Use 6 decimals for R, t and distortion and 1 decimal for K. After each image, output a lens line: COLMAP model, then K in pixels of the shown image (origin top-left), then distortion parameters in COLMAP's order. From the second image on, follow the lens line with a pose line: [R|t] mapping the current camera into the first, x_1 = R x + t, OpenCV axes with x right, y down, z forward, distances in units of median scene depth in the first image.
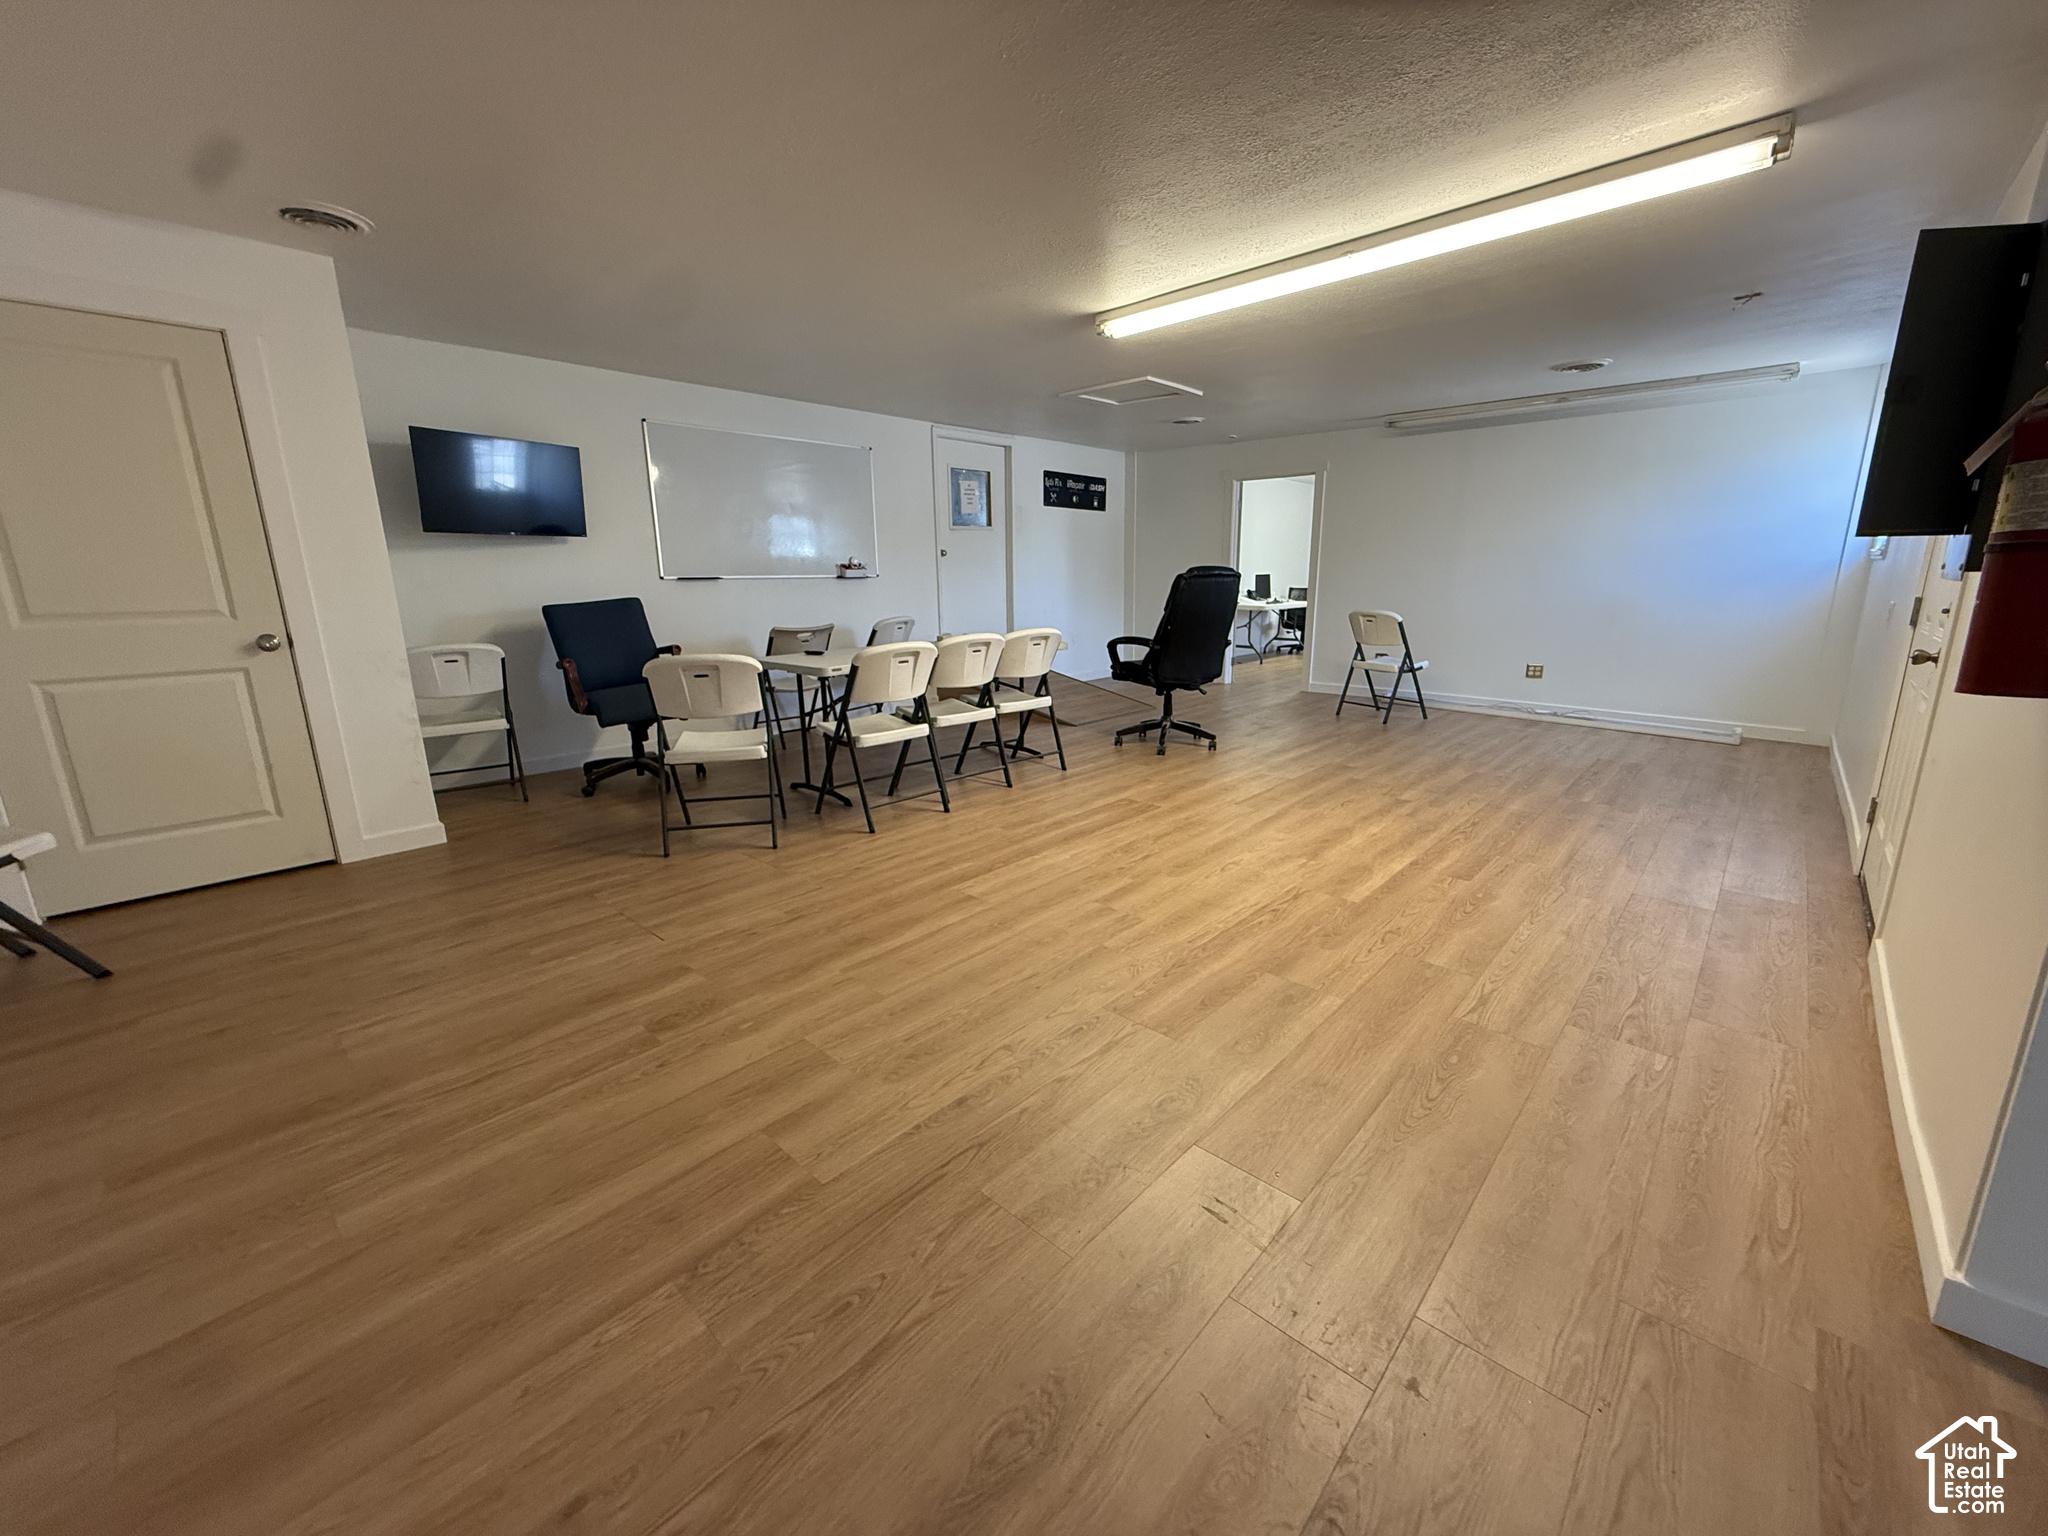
lens RADIAL K [[826.0, 0, 1026.2], [0, 826.0, 767.4], [0, 0, 1]] dist [-0.001689, 0.000259]
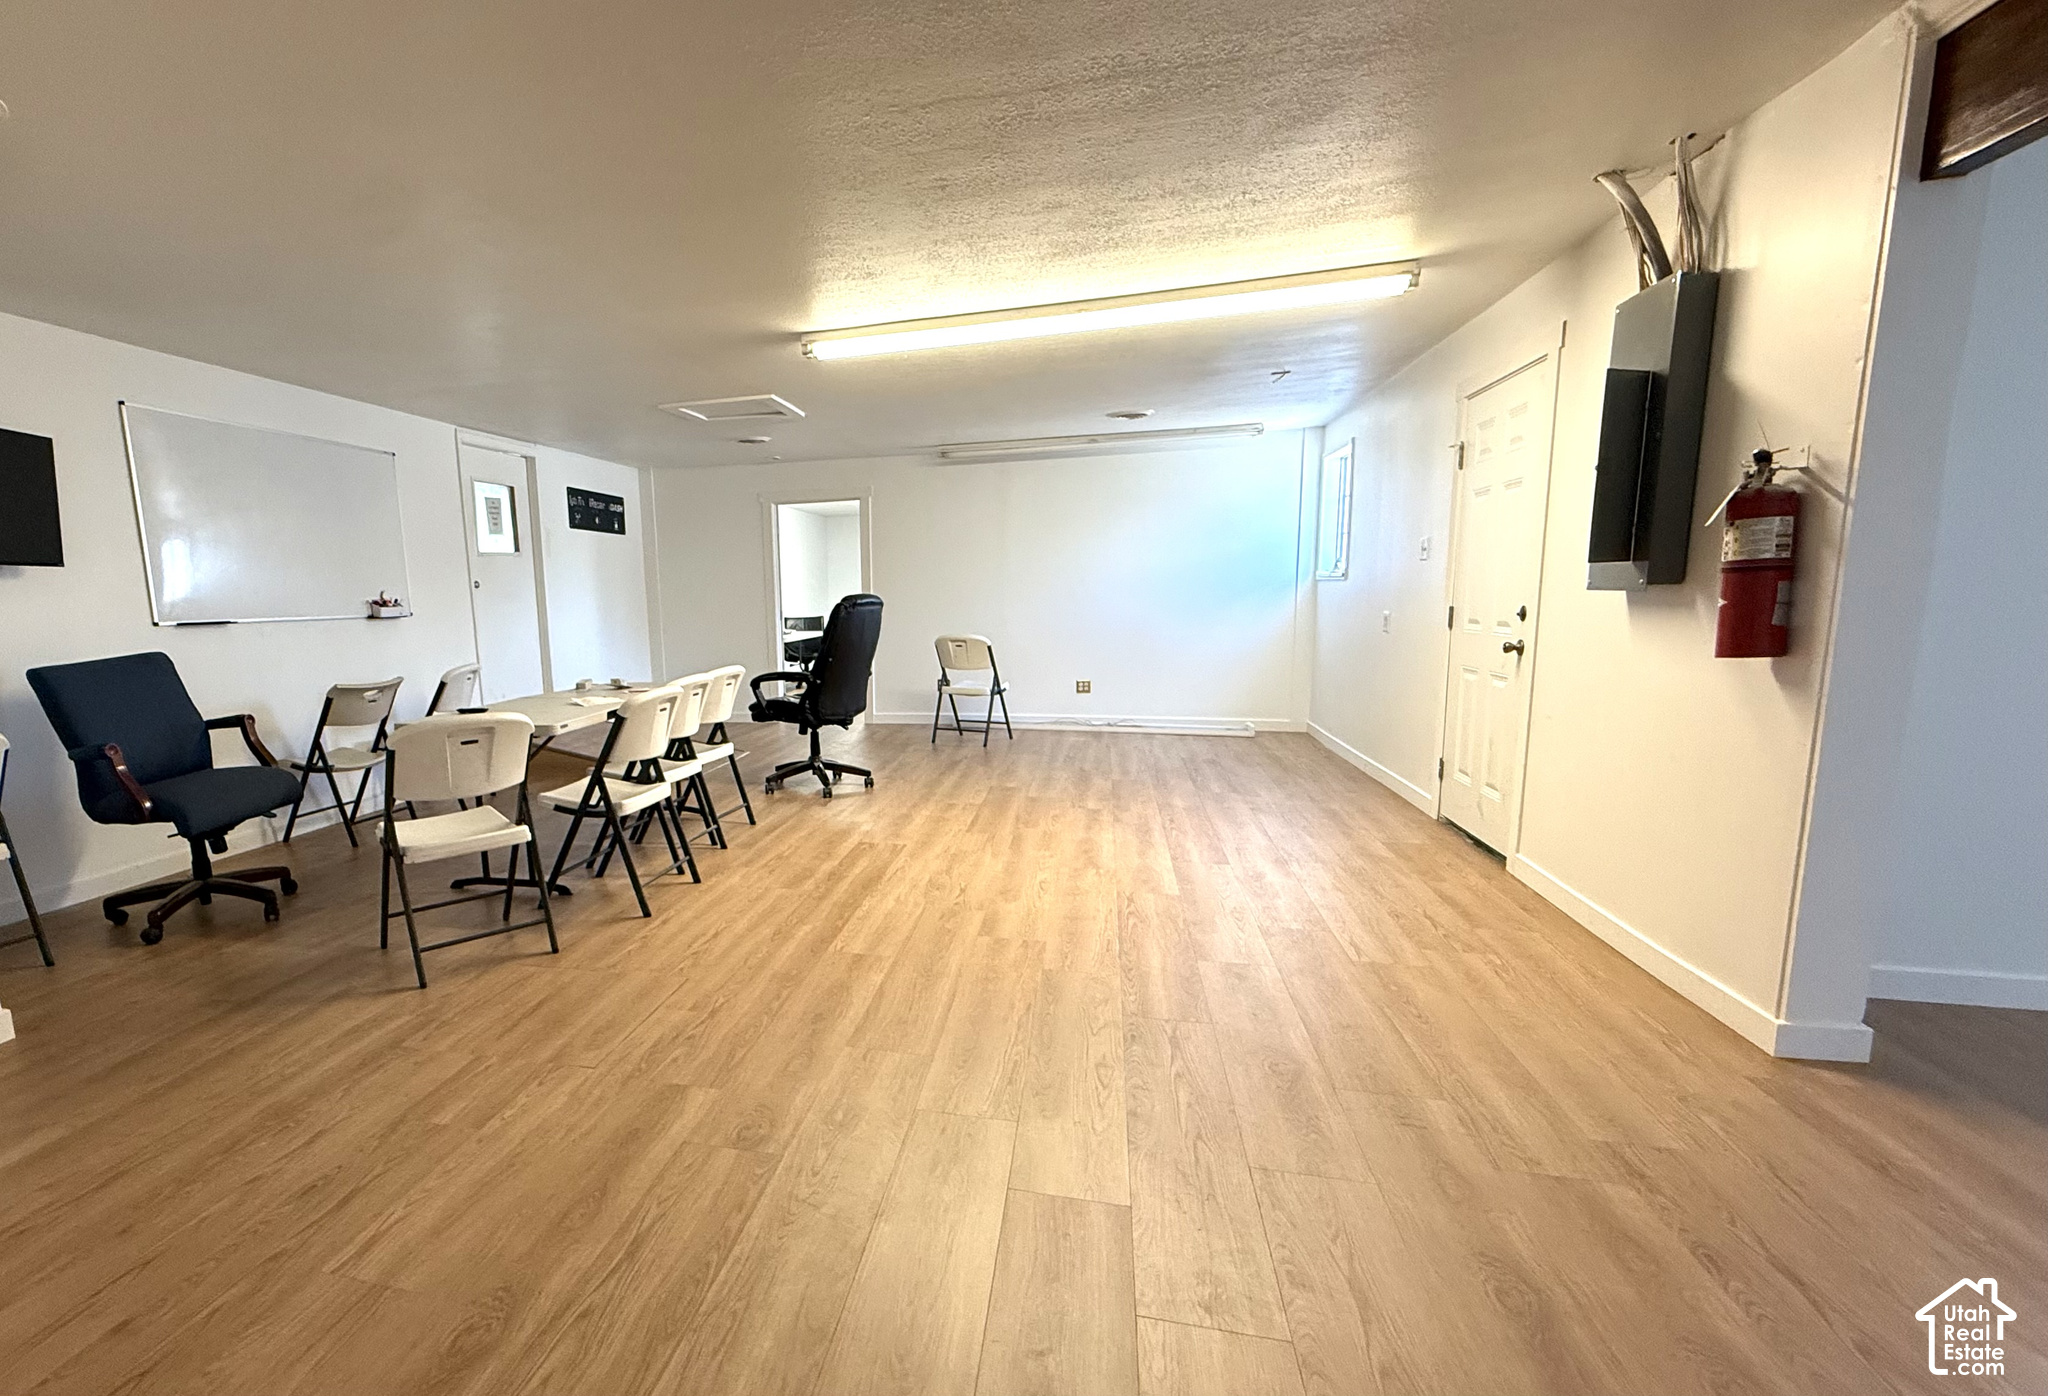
lens RADIAL K [[986.1, 0, 827.9], [0, 986.1, 768.0], [0, 0, 1]] dist [-0.001387, 0.000029]
pose [[0.889977, -0.094920, 0.446017, -0.340245], [0.124987, 0.991415, -0.038407, -0.005891], [-0.438542, 0.089928, 0.894200, 0.017308]]
